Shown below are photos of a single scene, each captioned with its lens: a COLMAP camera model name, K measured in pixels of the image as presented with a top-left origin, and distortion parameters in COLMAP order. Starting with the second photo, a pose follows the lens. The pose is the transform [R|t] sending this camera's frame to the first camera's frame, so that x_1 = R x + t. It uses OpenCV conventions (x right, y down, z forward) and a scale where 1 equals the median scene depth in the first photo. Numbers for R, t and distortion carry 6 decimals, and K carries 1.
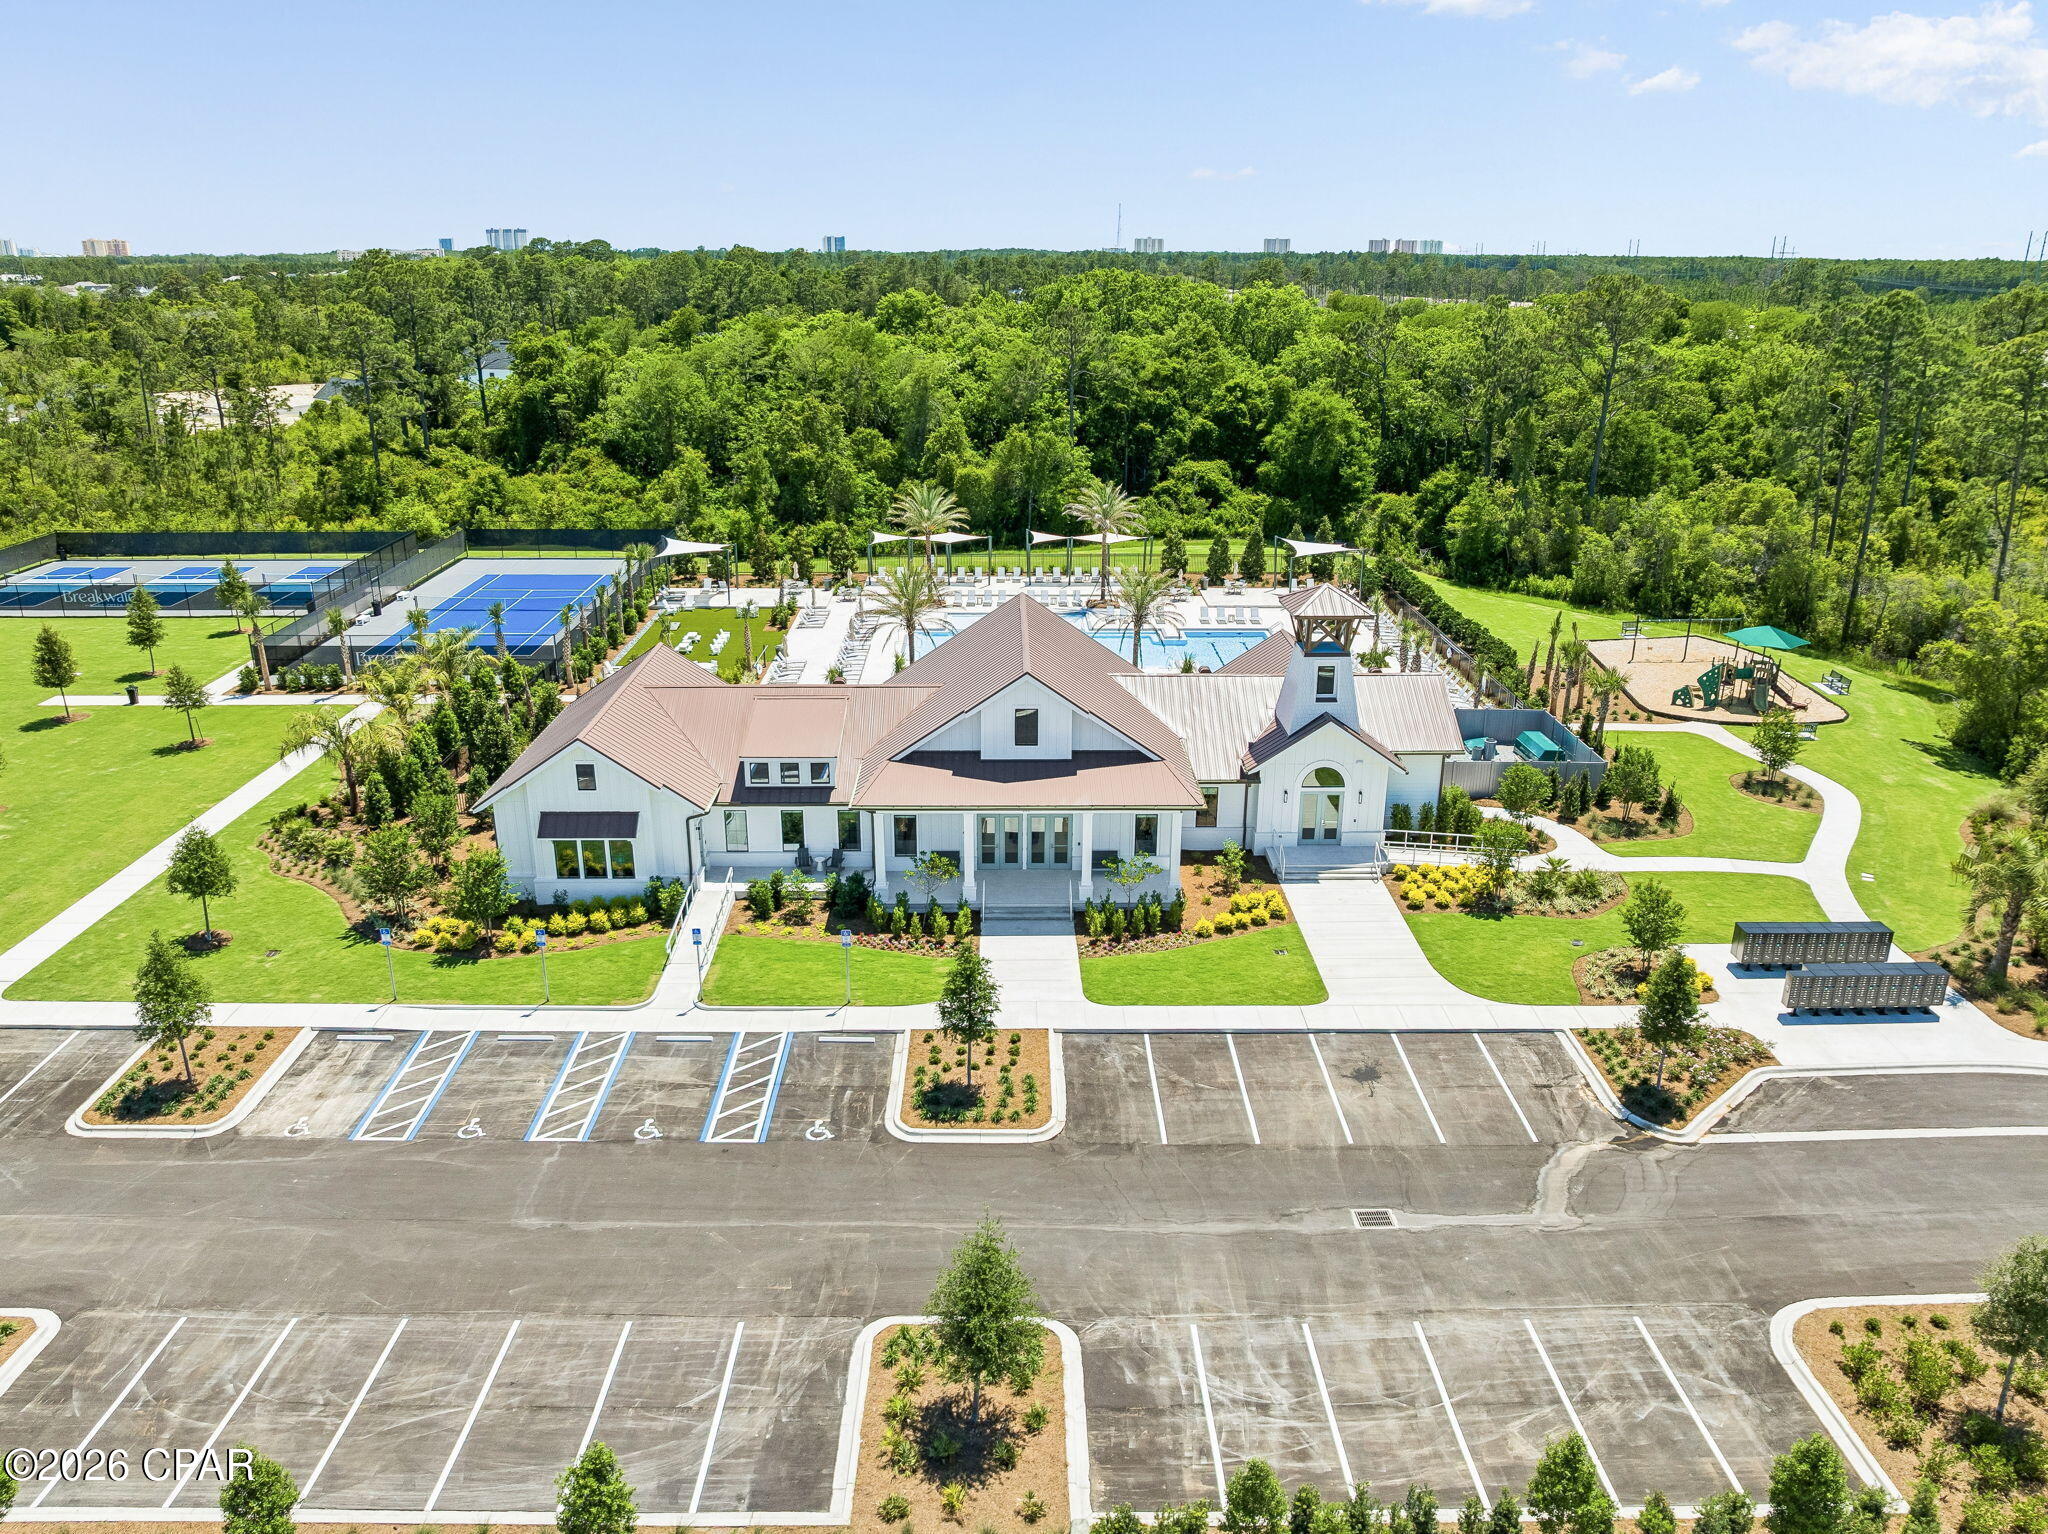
lens RADIAL K [[1442.5, 0, 1027.0], [0, 1442.5, 769.0], [0, 0, 1]] dist [-0.027408, -0.009301]
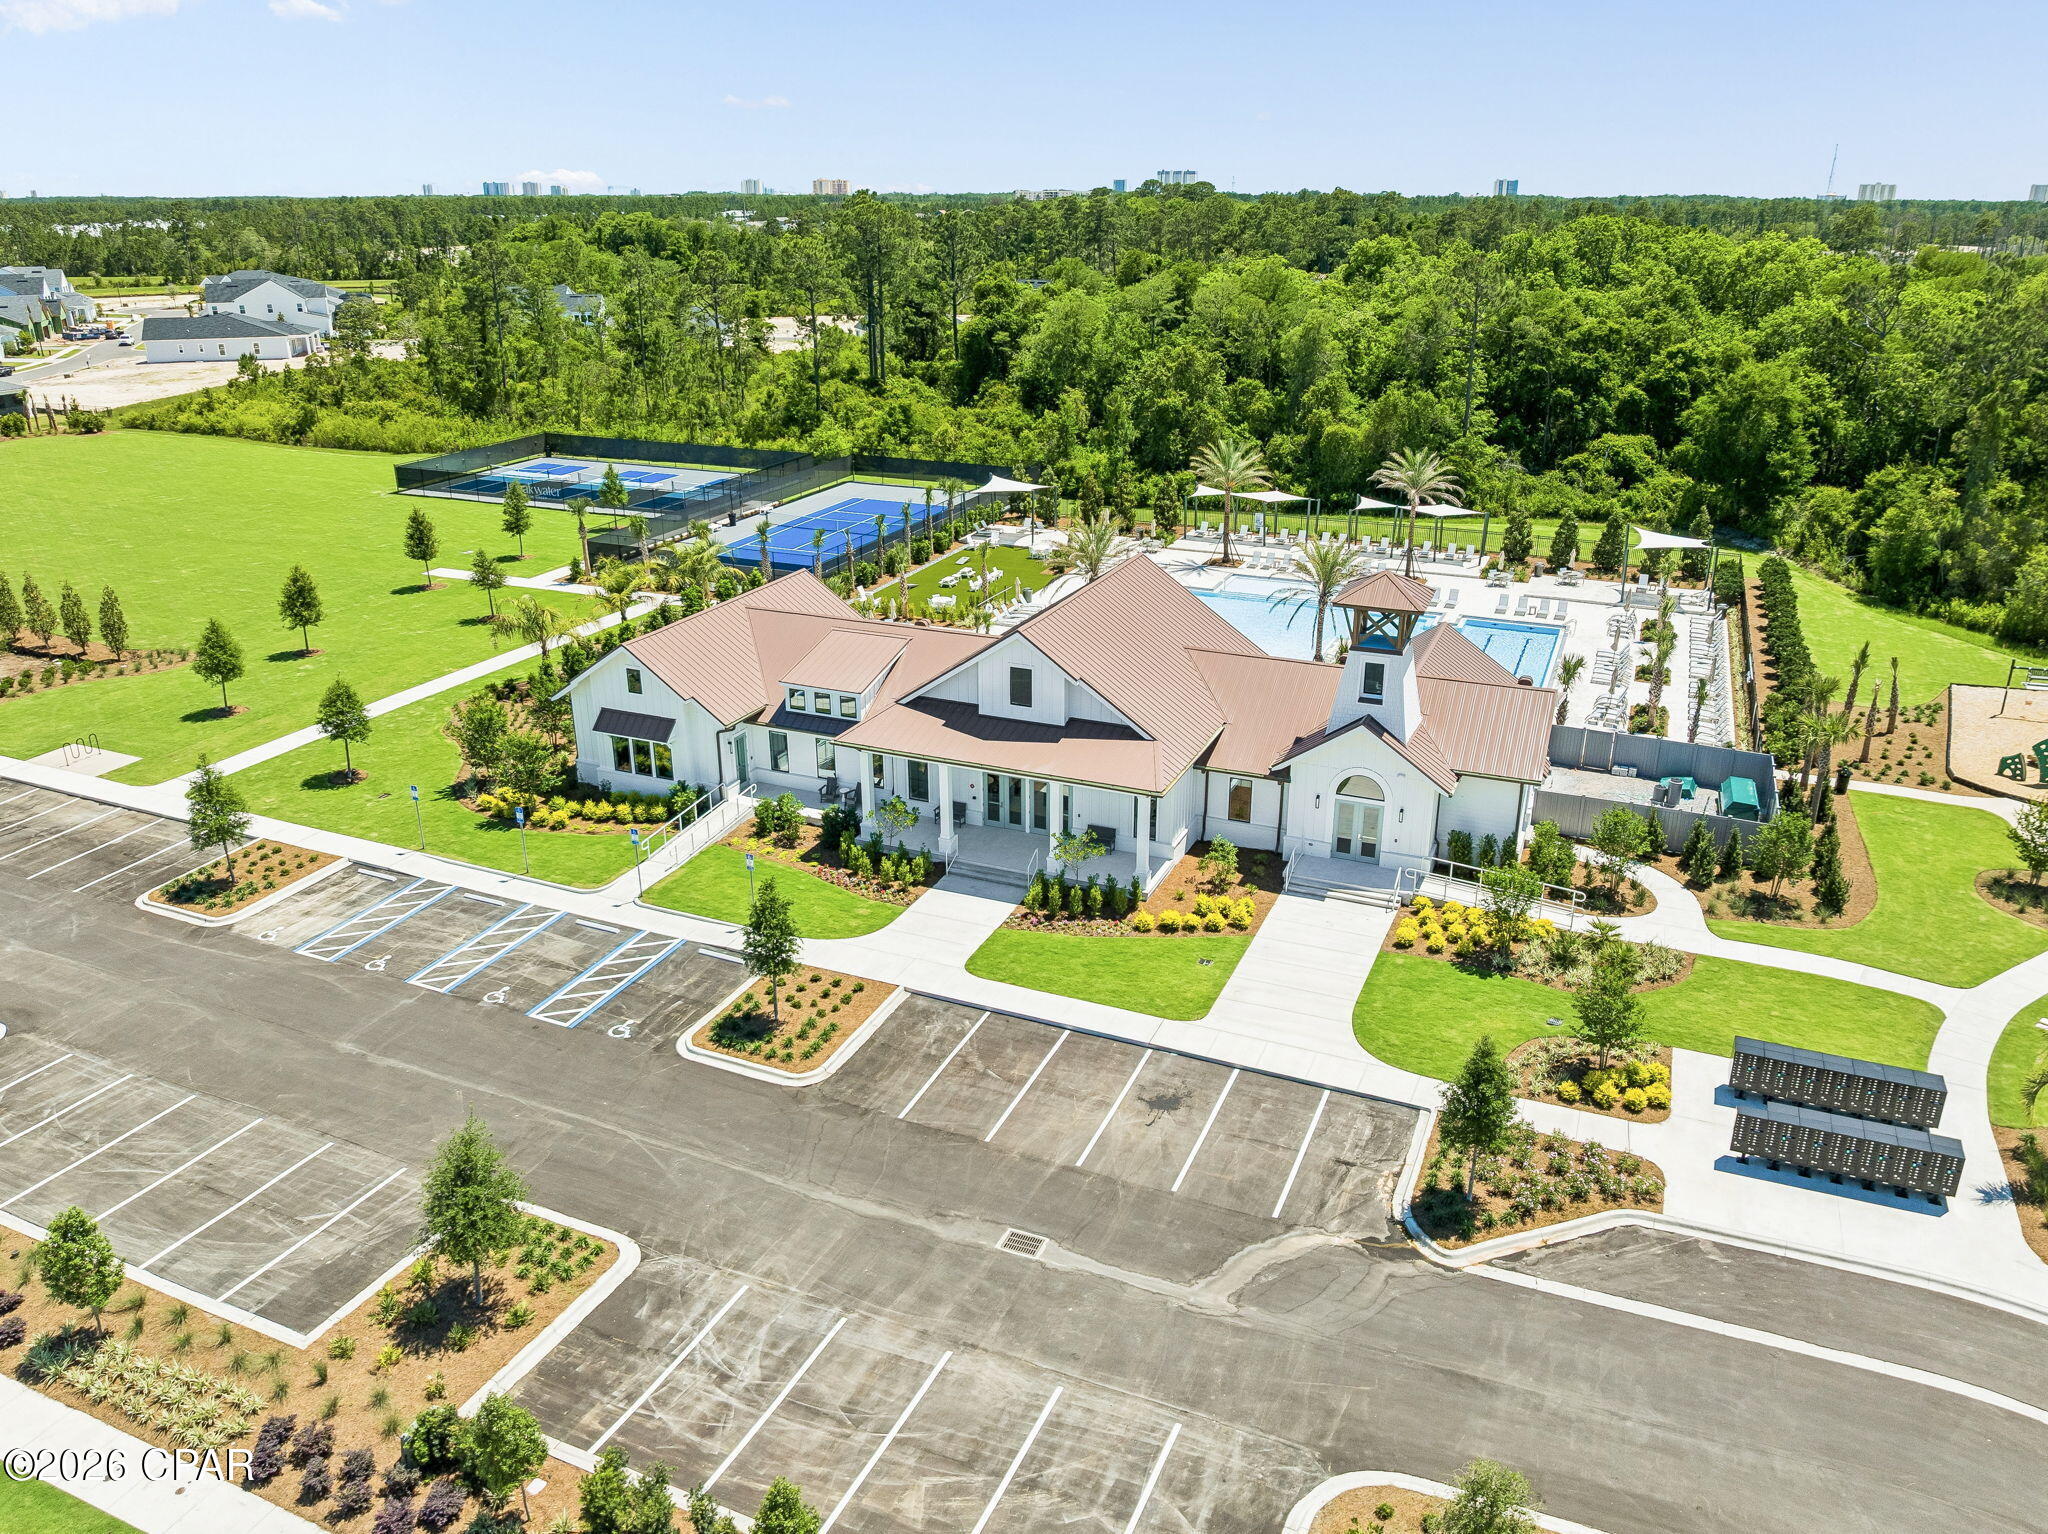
lens RADIAL K [[1461.3, 0, 1024.0], [0, 1461.3, 767.0], [0, 0, 1]] dist [-0.029152, -0.009481]
pose [[0.913866, 0.146089, -0.378823, 0.272376], [-0.134938, 0.989271, 0.055980, -0.021939], [0.382937, -0.000040, 0.923774, 0.064080]]
